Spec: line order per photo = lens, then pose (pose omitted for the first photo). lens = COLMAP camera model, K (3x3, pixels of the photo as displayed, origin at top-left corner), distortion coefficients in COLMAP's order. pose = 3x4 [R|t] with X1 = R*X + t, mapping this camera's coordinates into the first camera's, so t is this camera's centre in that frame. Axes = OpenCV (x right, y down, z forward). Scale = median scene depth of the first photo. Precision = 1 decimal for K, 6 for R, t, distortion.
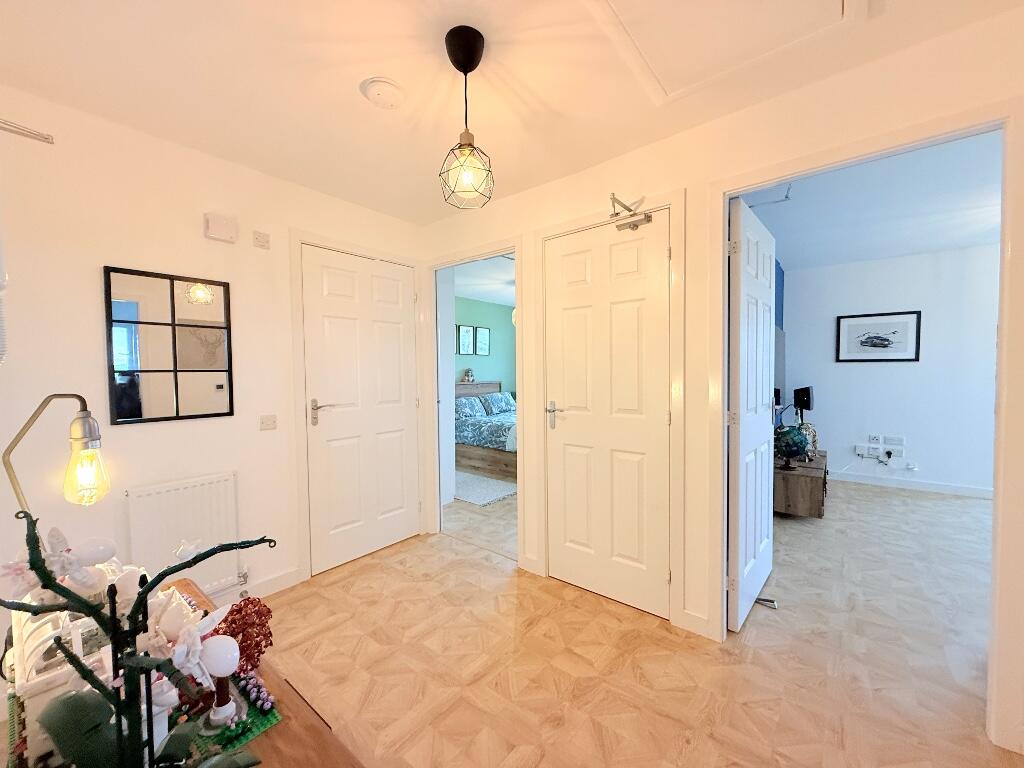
lens RADIAL K [[404.9, 0, 512.0], [0, 404.9, 384.0], [0, 0, 1]] dist [-0.008728, -0.000029]
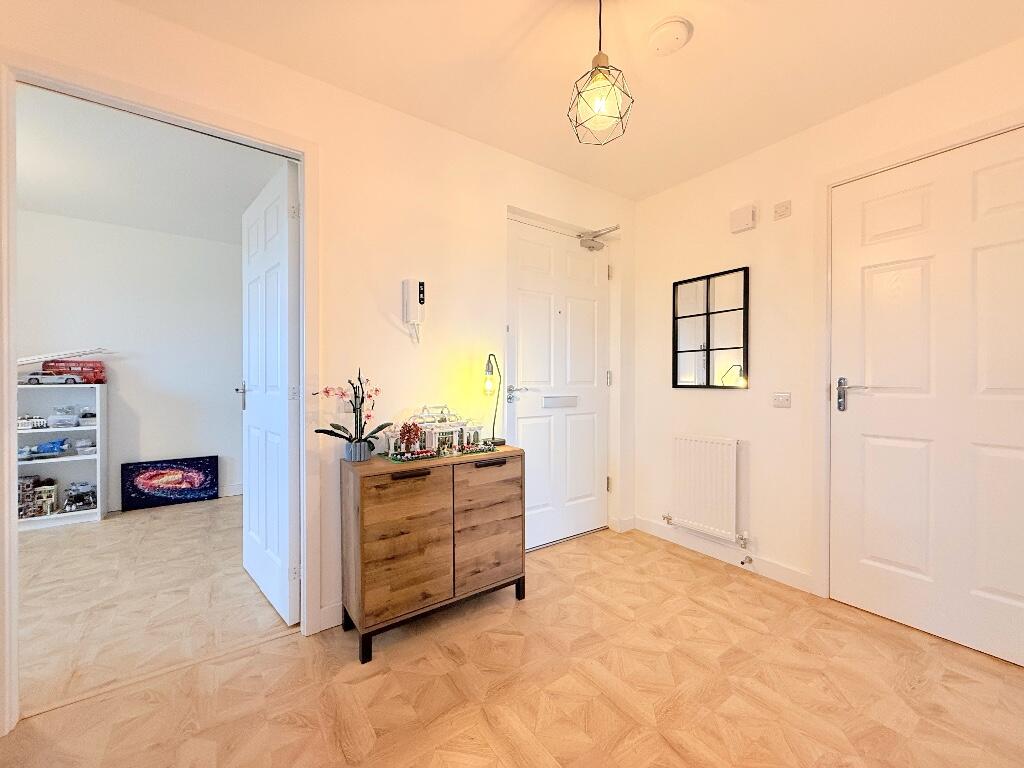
lens RADIAL K [[403.2, 0, 510.4], [0, 403.2, 386.8], [0, 0, 1]] dist [-0.001238, 0.000140]
pose [[-0.273176, 0.021170, -0.961731, 0.375701], [-0.032364, 0.998990, 0.031183, 0.043080], [0.961420, 0.039644, -0.272215, 0.499554]]
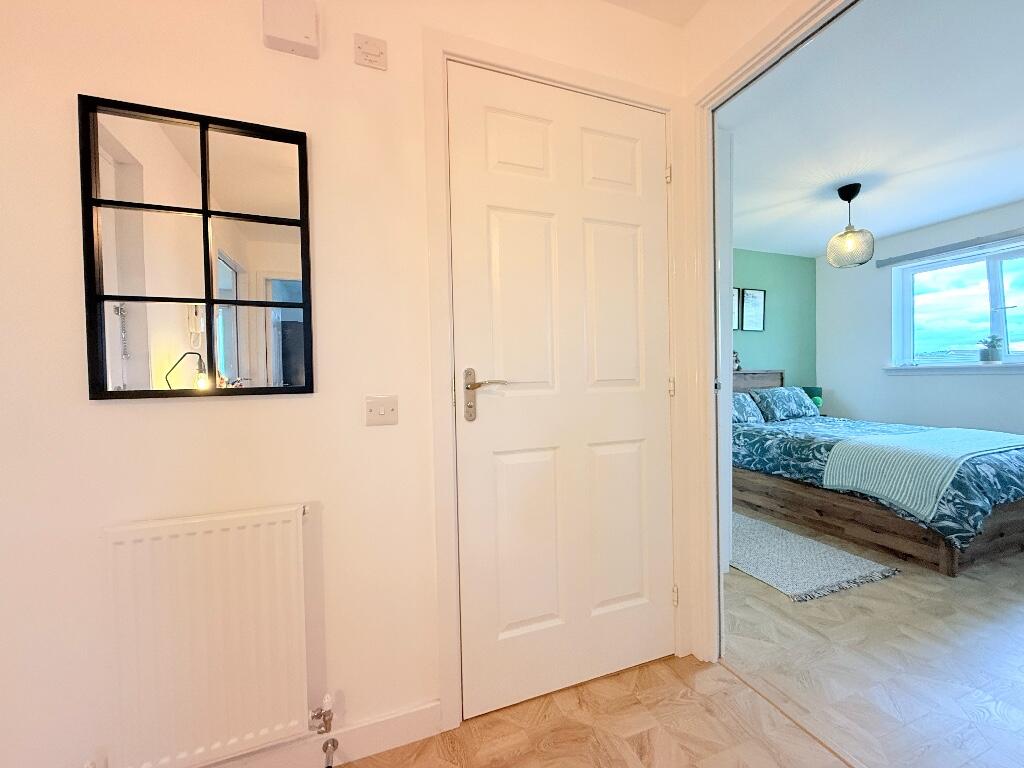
lens RADIAL K [[406.2, 0, 514.0], [0, 406.2, 380.8], [0, 0, 1]] dist [-0.000201, 0.000008]
pose [[0.859558, -0.000564, -0.511039, -0.153475], [-0.006964, 0.999894, -0.012817, 0.049077], [0.510991, 0.014576, 0.859462, 0.500018]]
